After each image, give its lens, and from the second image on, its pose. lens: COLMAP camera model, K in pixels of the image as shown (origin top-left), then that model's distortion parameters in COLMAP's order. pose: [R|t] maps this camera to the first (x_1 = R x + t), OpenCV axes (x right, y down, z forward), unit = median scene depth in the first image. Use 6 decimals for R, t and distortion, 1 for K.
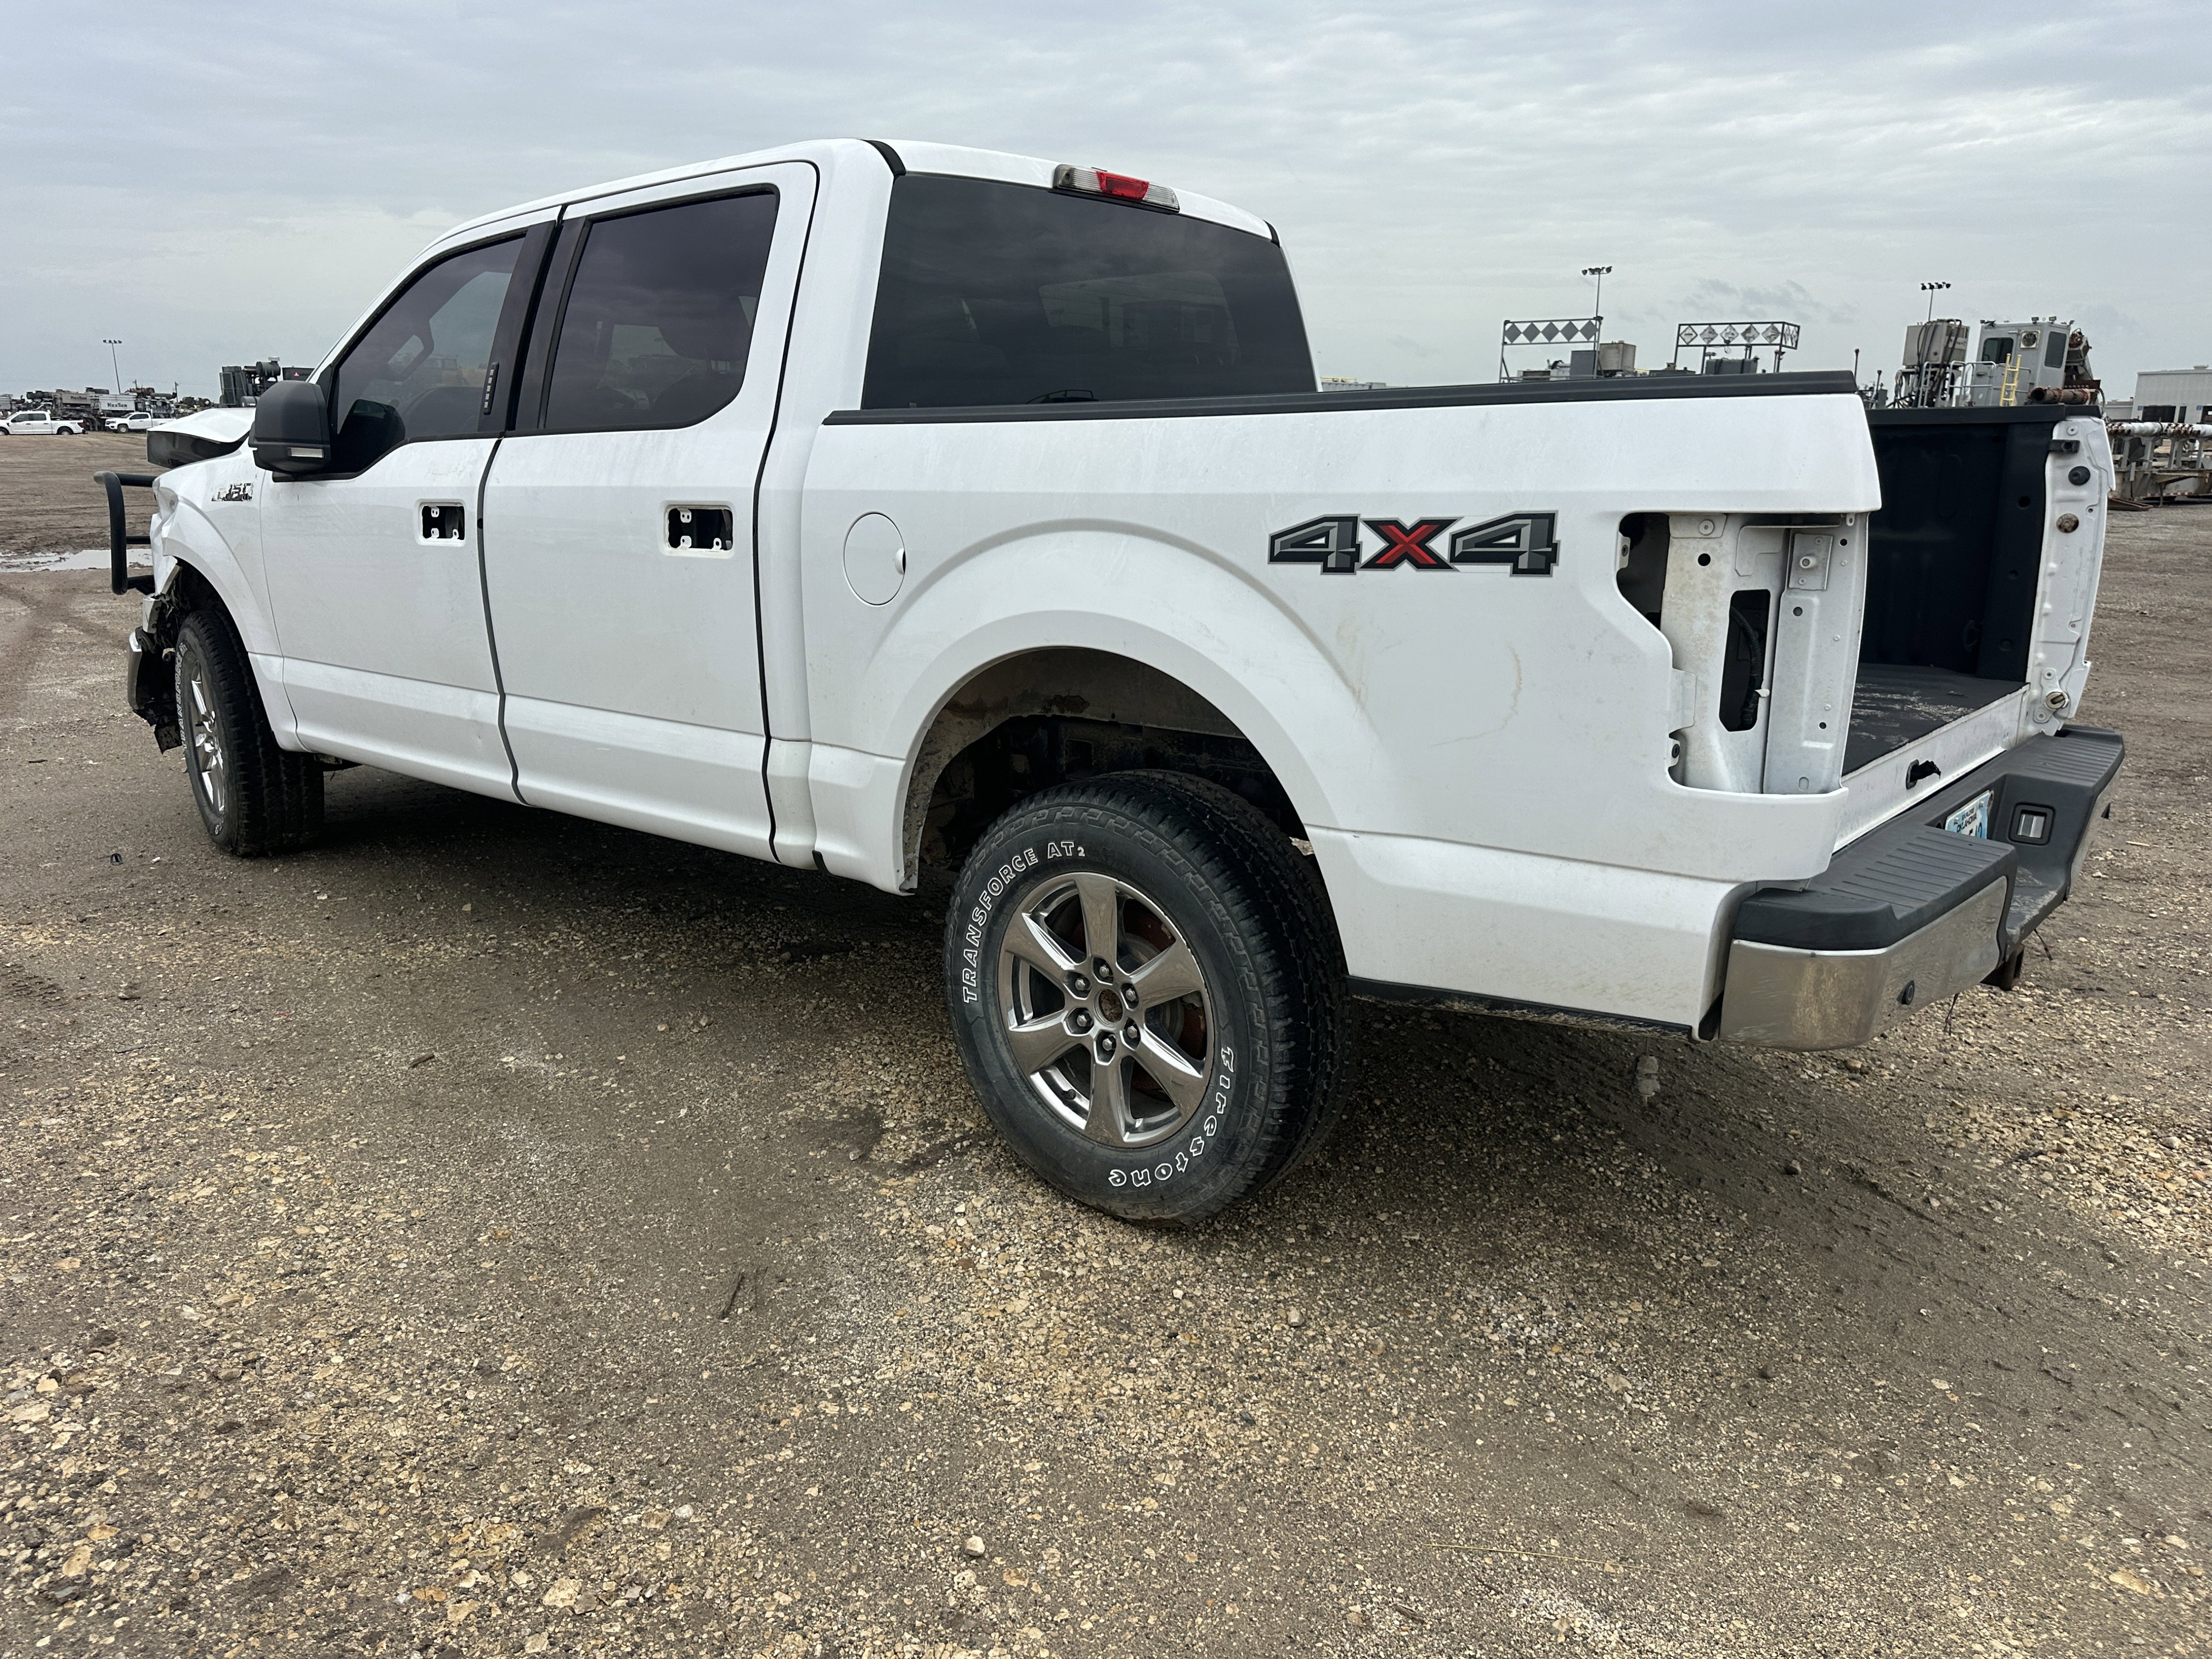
lens RADIAL K [[1555.1, 0, 1106.0], [0, 1555.1, 829.5], [0, 0, 1]] dist [0.044802, -0.056264]
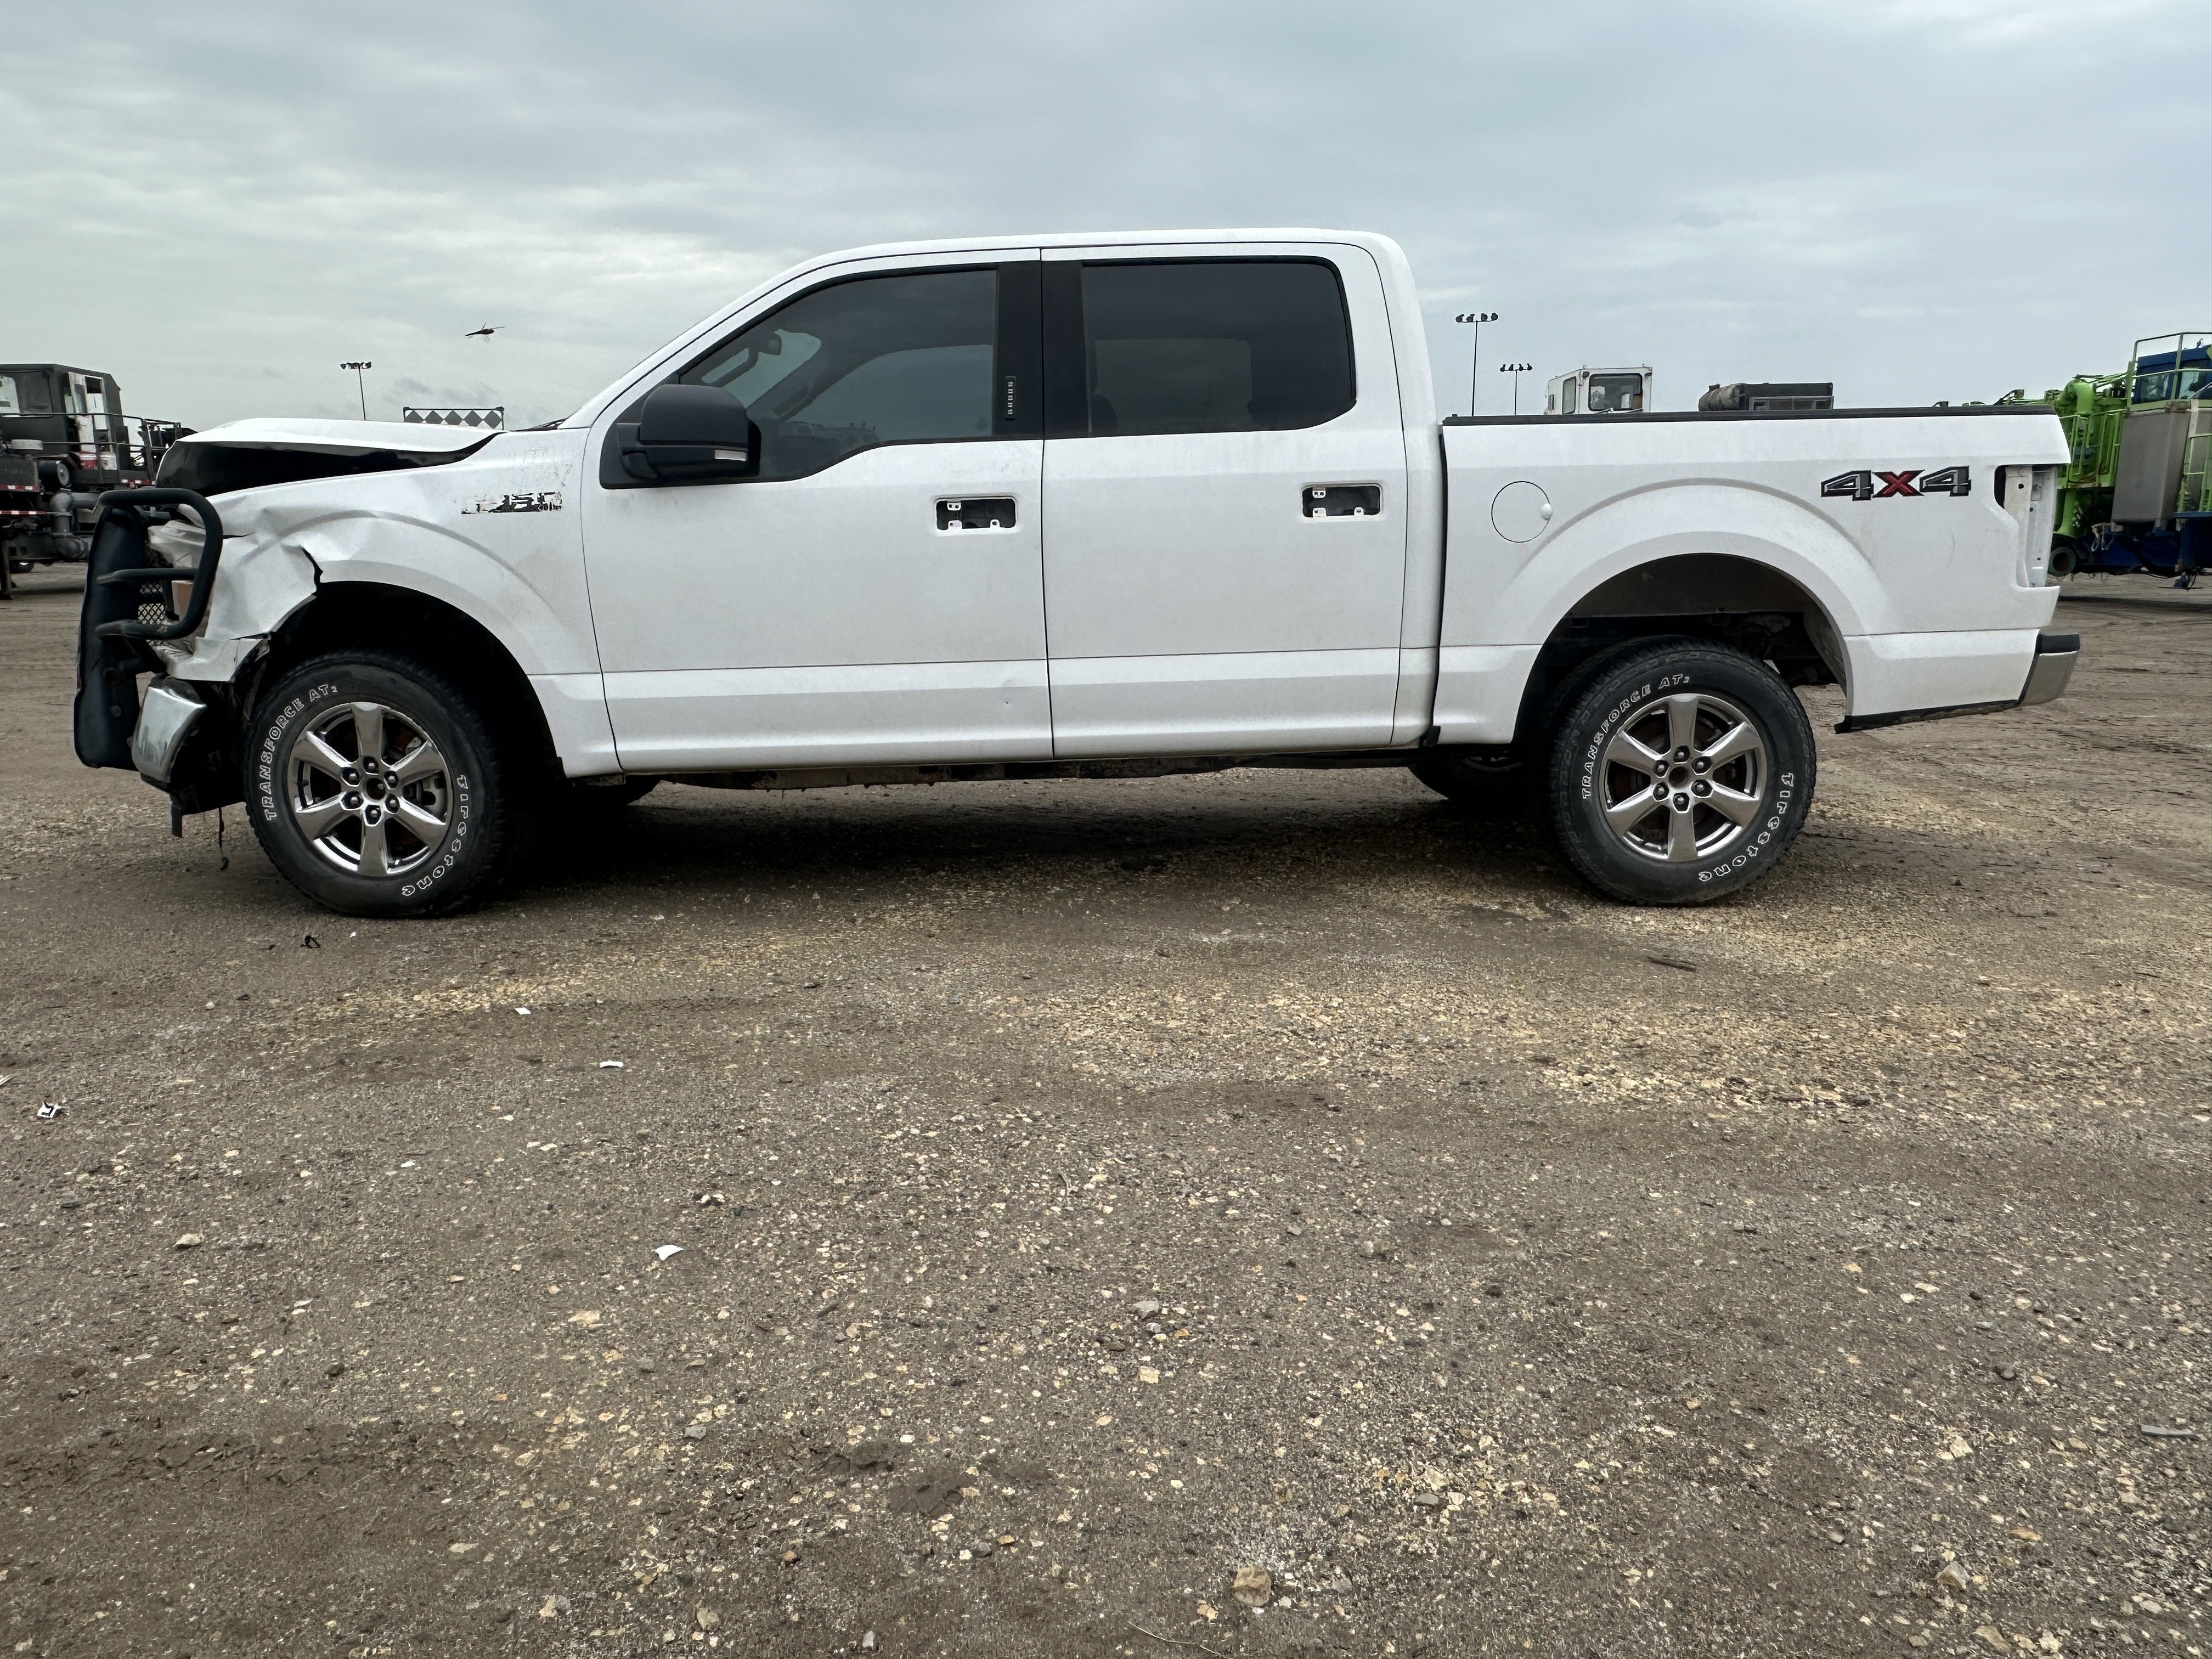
lens RADIAL K [[1567.2, 0, 956.6], [0, 1567.2, 858.9], [0, 0, 1]] dist [0.025691, -0.051303]
pose [[0.741724, -0.144249, 0.655009, -1.504240], [0.173073, 0.984688, 0.020866, 0.028672], [-0.647990, 0.097888, 0.755333, 0.221965]]
